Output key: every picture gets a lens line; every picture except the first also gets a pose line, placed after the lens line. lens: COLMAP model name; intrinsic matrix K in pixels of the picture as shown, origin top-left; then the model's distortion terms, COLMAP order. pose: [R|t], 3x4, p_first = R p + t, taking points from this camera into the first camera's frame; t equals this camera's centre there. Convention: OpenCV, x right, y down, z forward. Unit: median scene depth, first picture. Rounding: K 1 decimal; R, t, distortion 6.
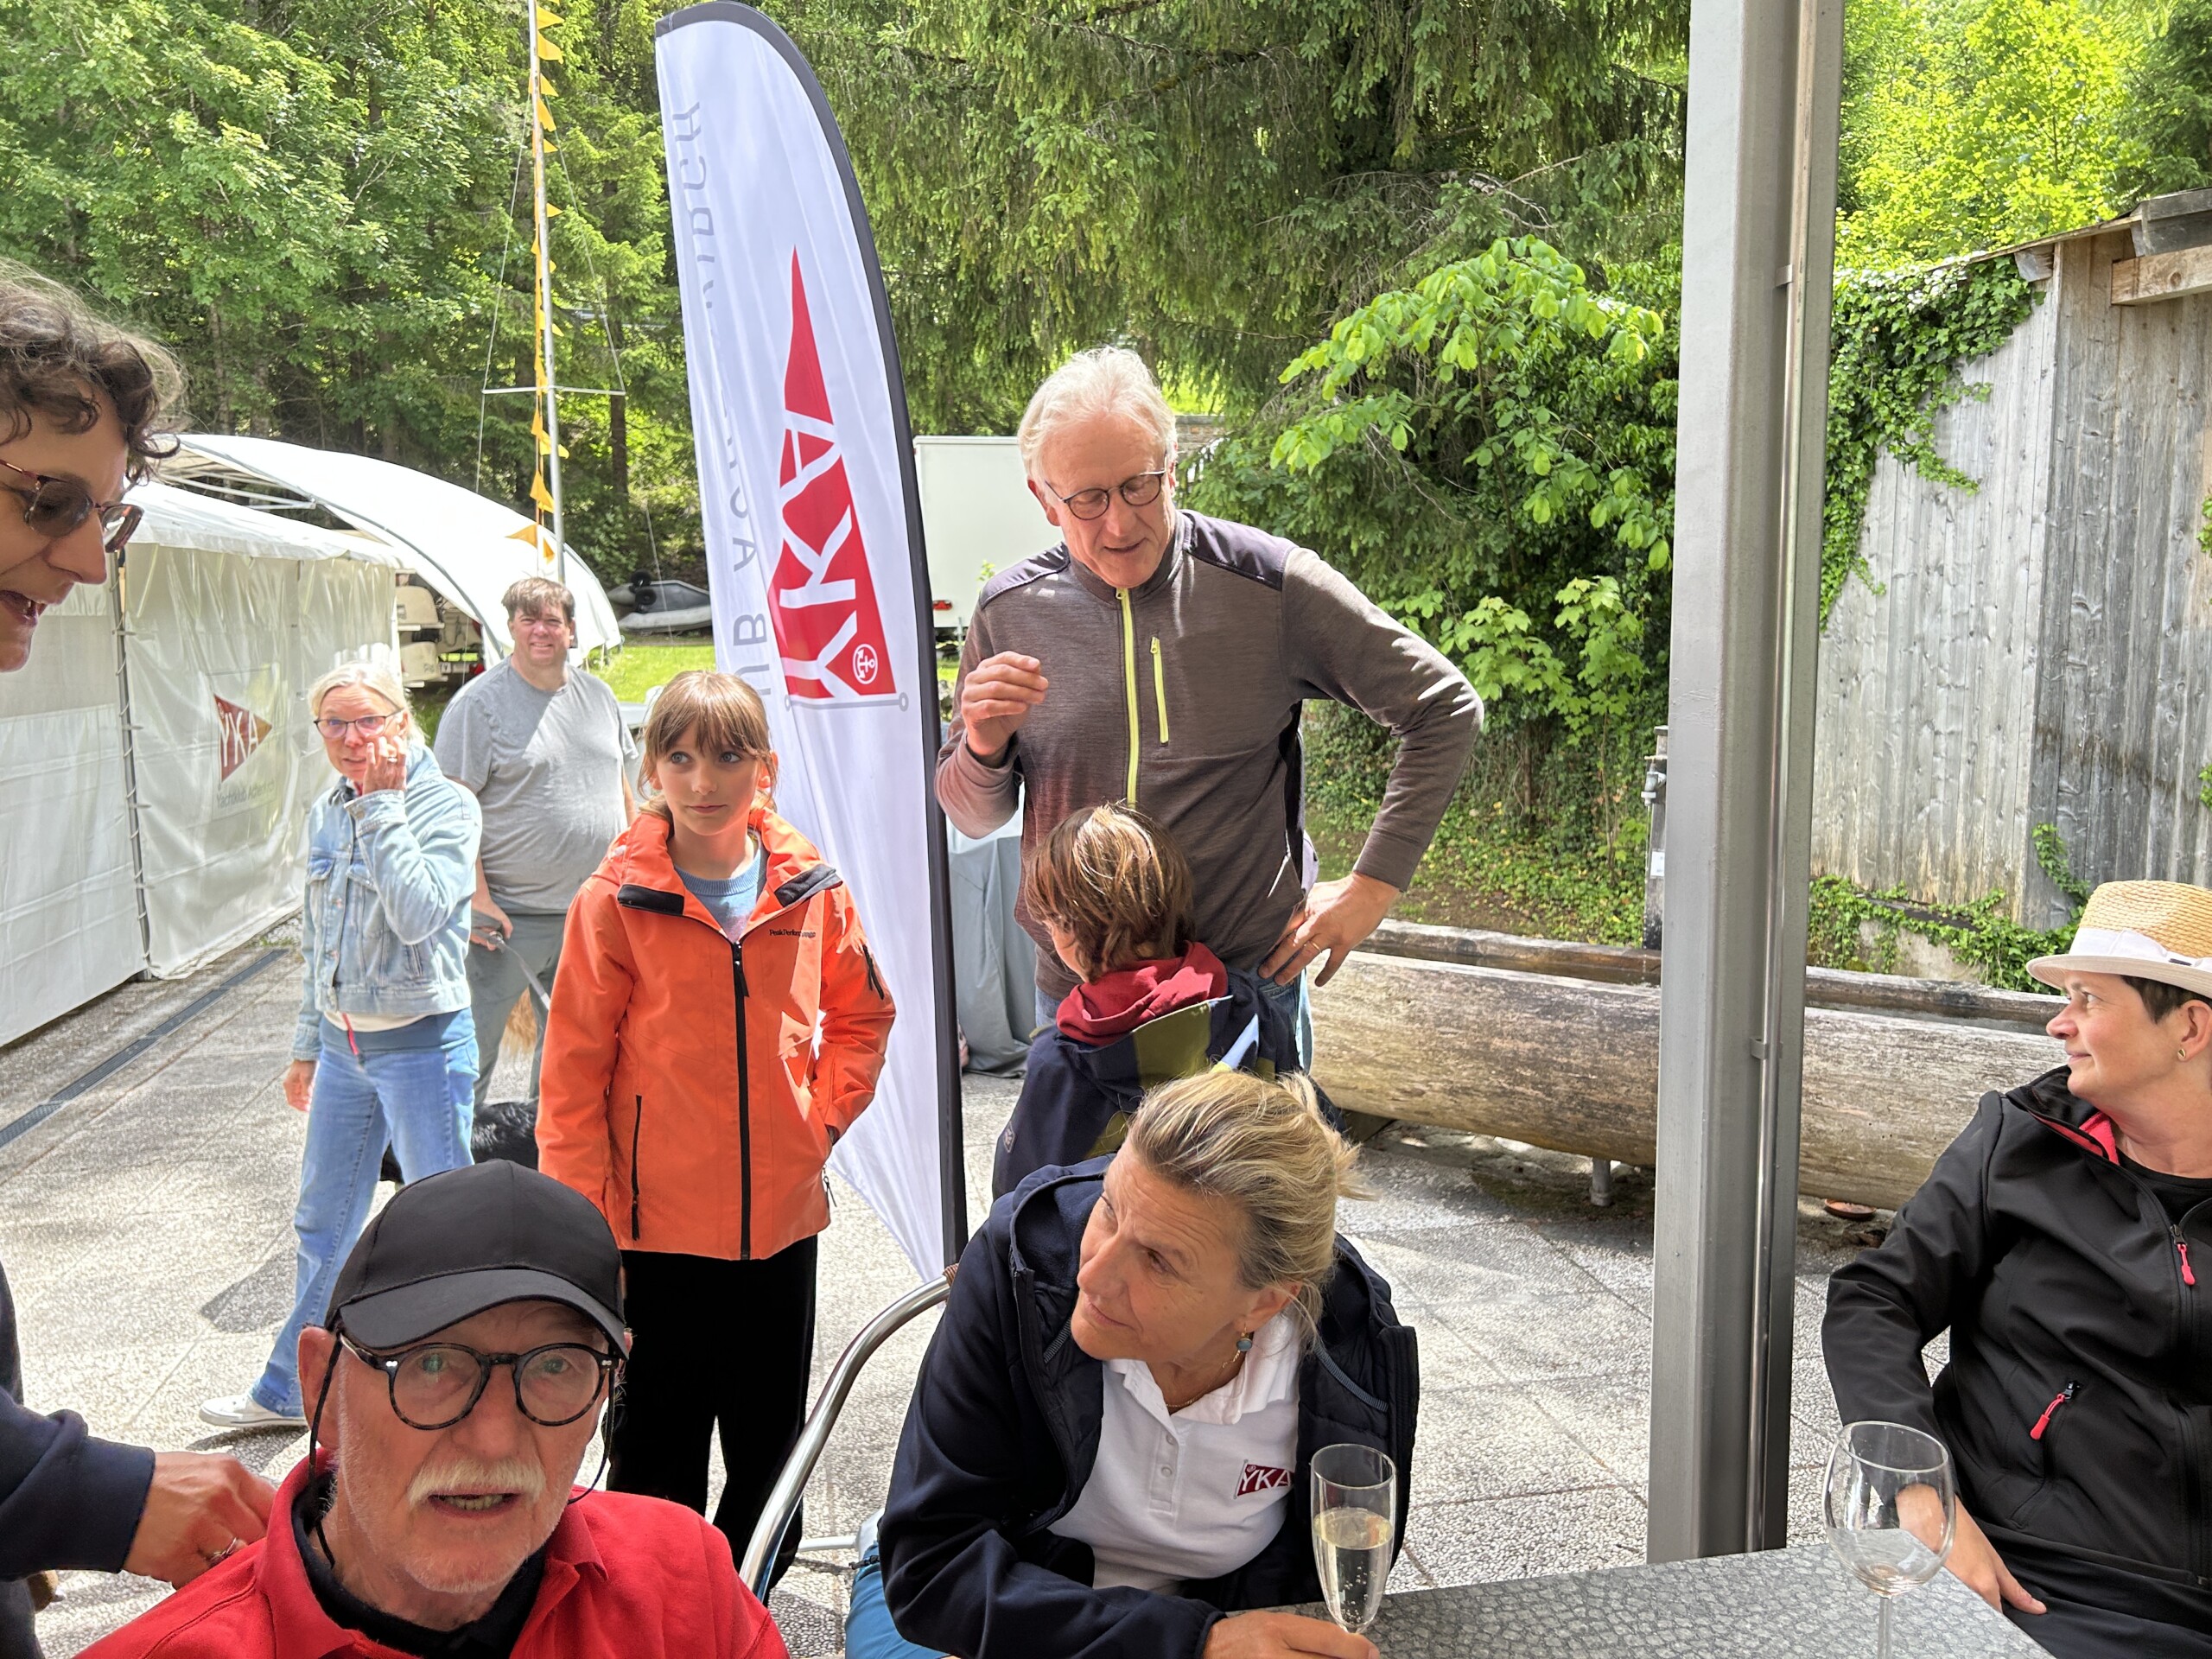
lens RADIAL K [[1676.2, 0, 1022.4], [0, 1676.2, 829.2], [0, 0, 1]] dist [0.023710, -0.039814]
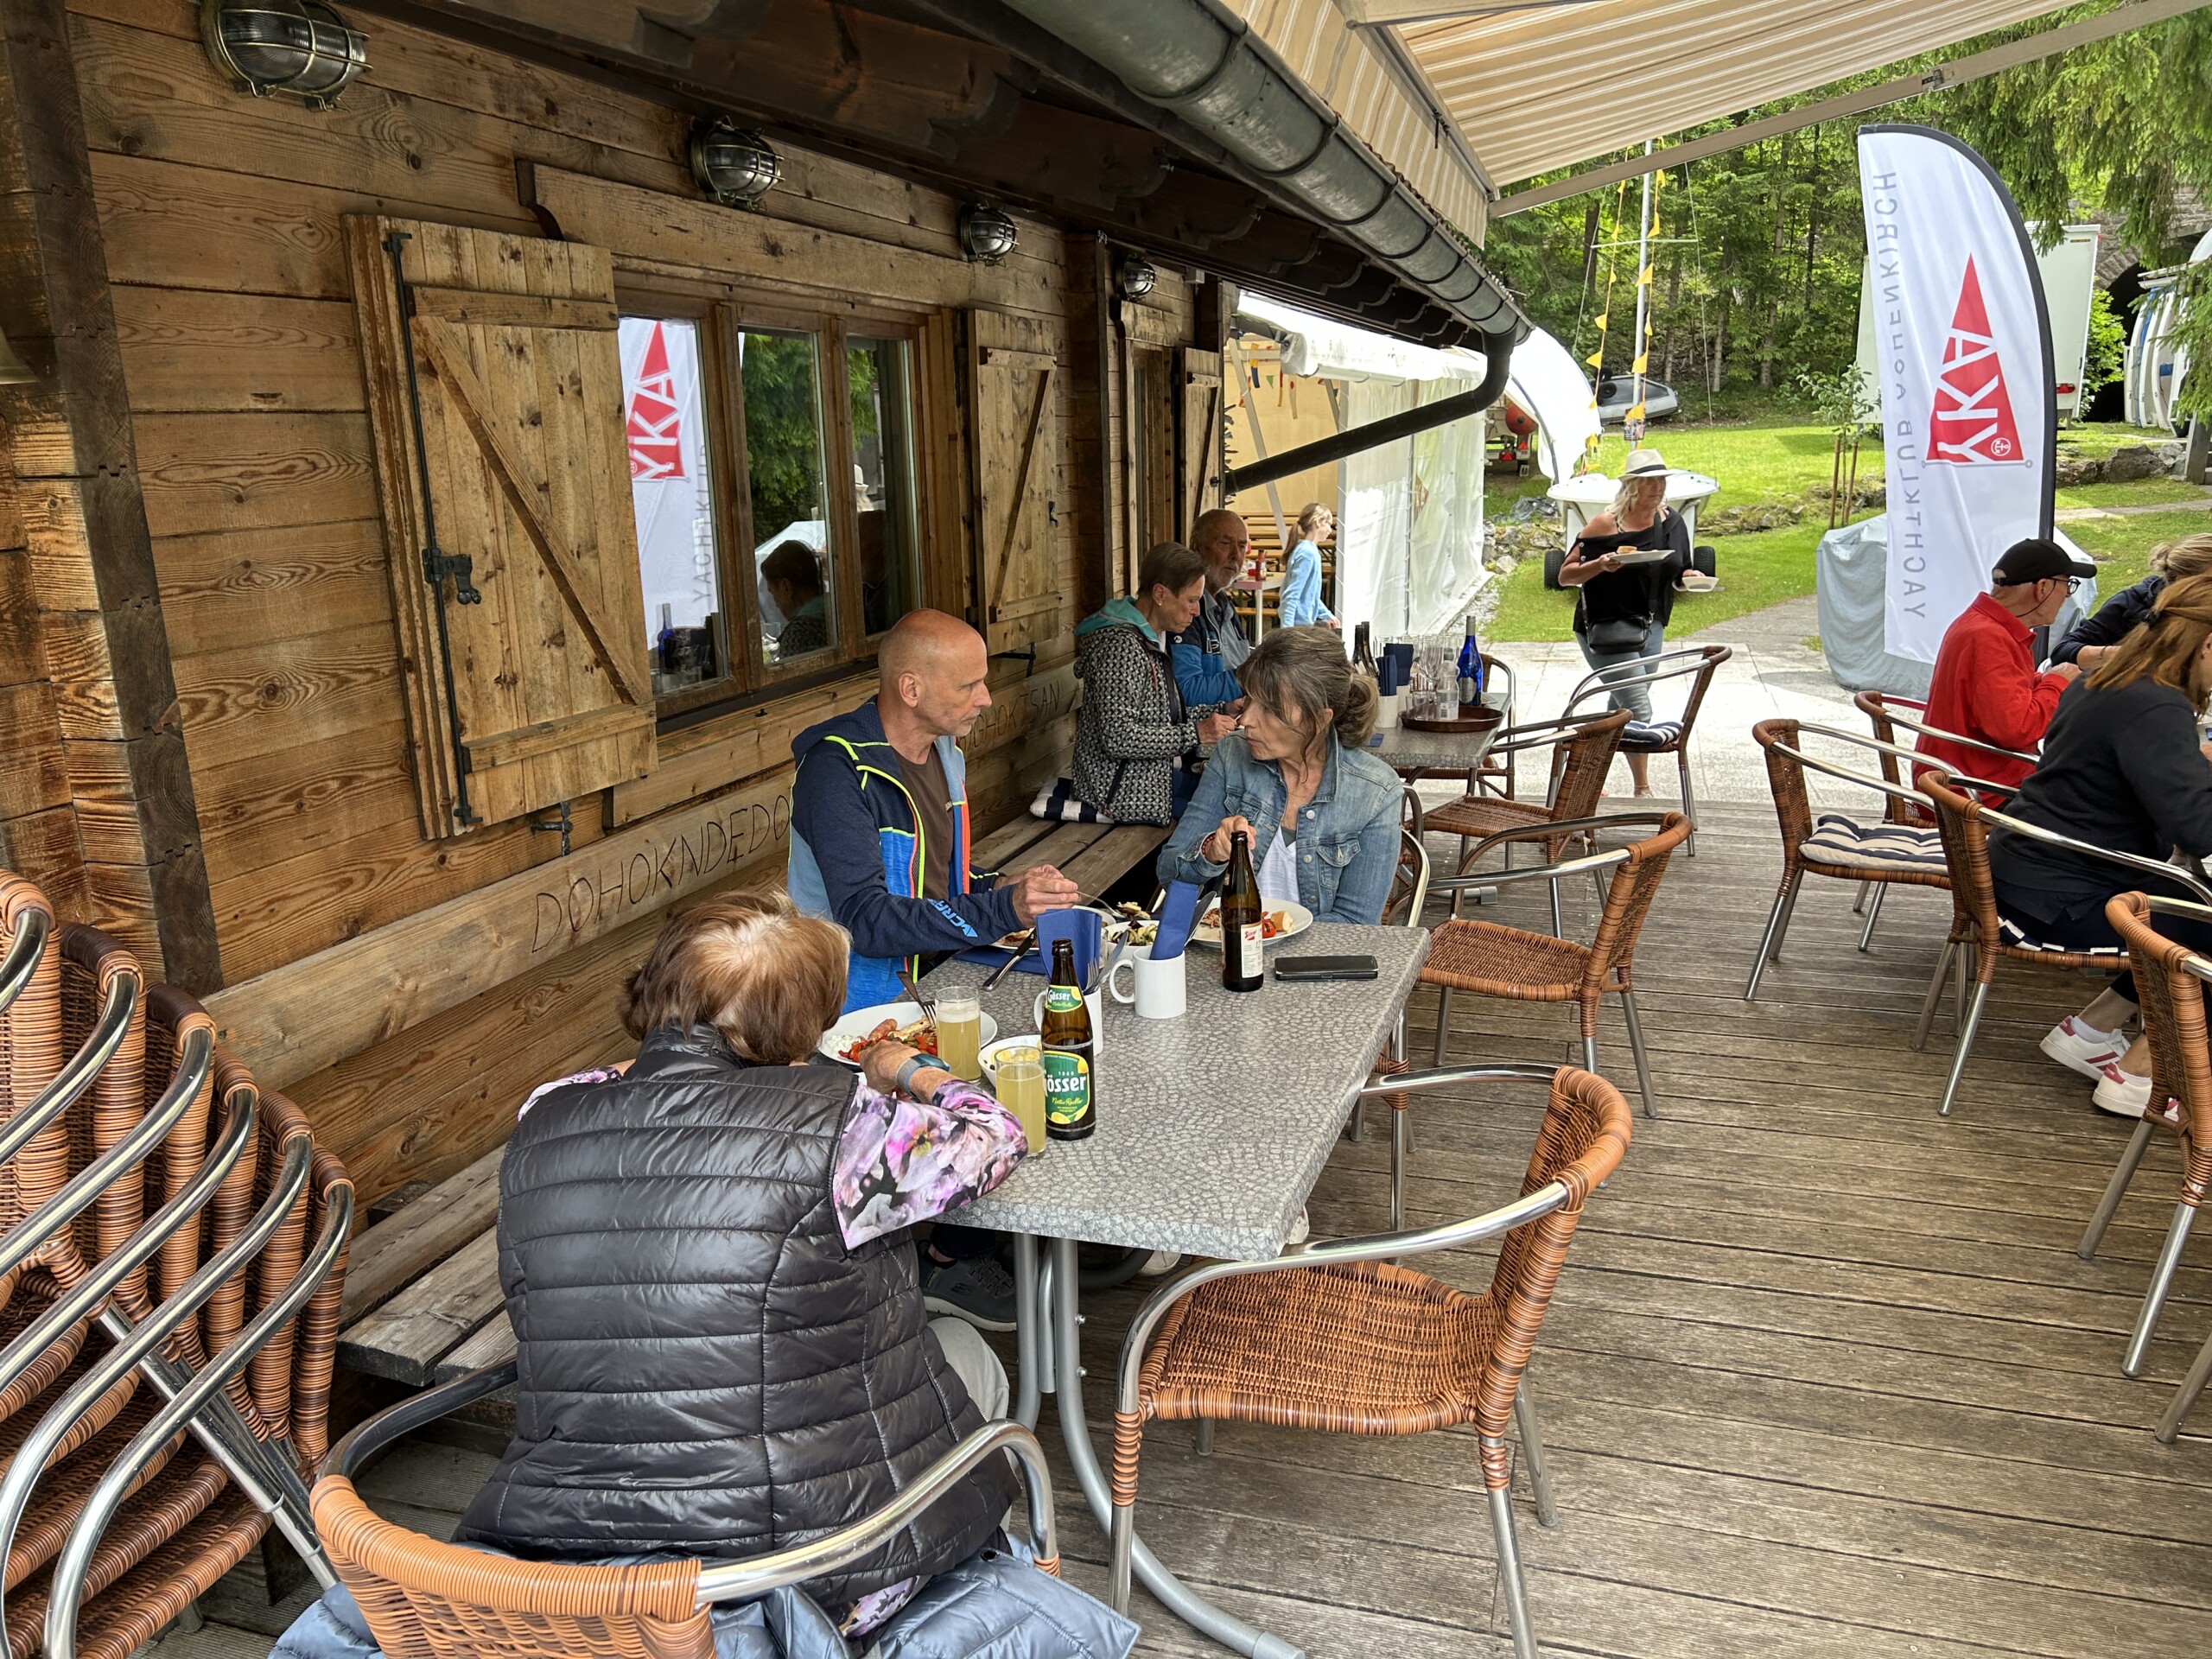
lens RADIAL K [[1674.6, 0, 1105.7], [0, 1674.6, 834.9], [0, 0, 1]] dist [0.003268, -0.002240]
pose [[0.893351, 0.101432, -0.437761, -0.046487], [-0.046027, 0.989722, 0.135397, 0.061486], [0.446996, -0.100808, 0.888838, -0.583123]]
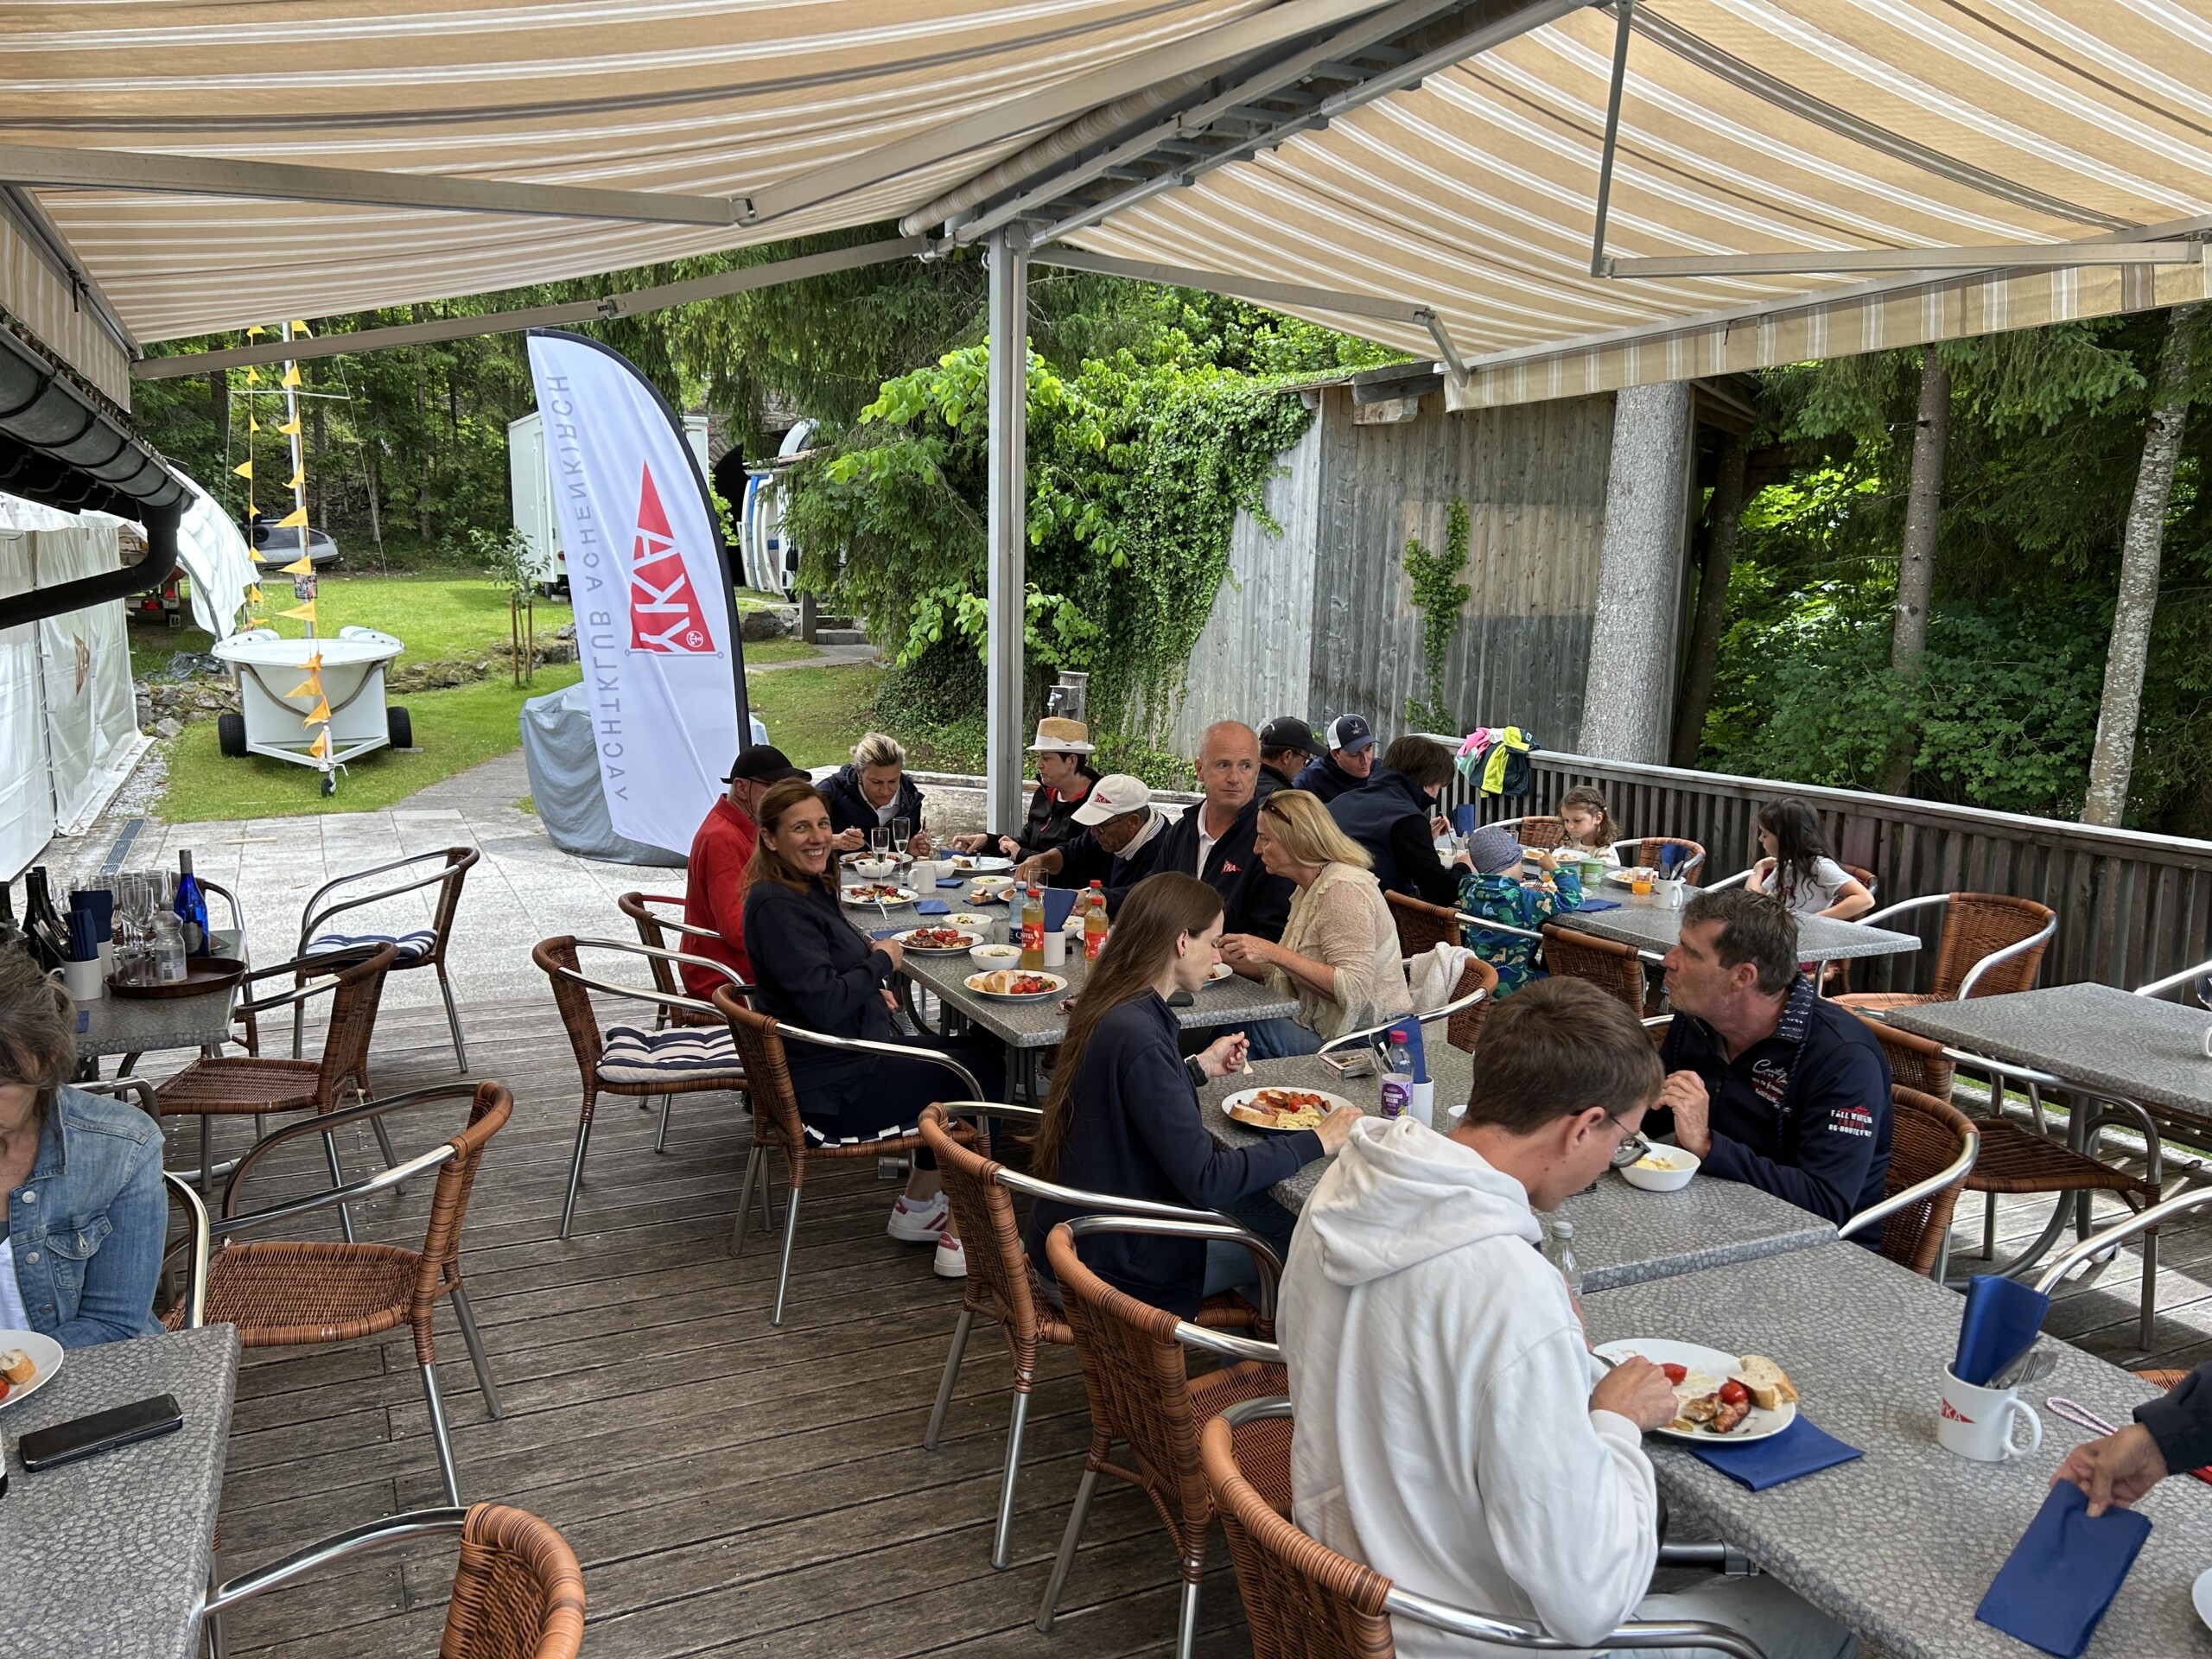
lens RADIAL K [[1648.1, 0, 1081.2], [0, 1648.1, 853.8], [0, 0, 1]] dist [0.050687, -0.052559]
pose [[0.962649, -0.017434, 0.270191, -0.075036], [0.003867, 0.998708, 0.050662, 0.034612], [-0.270726, -0.047724, 0.961473, -0.544190]]
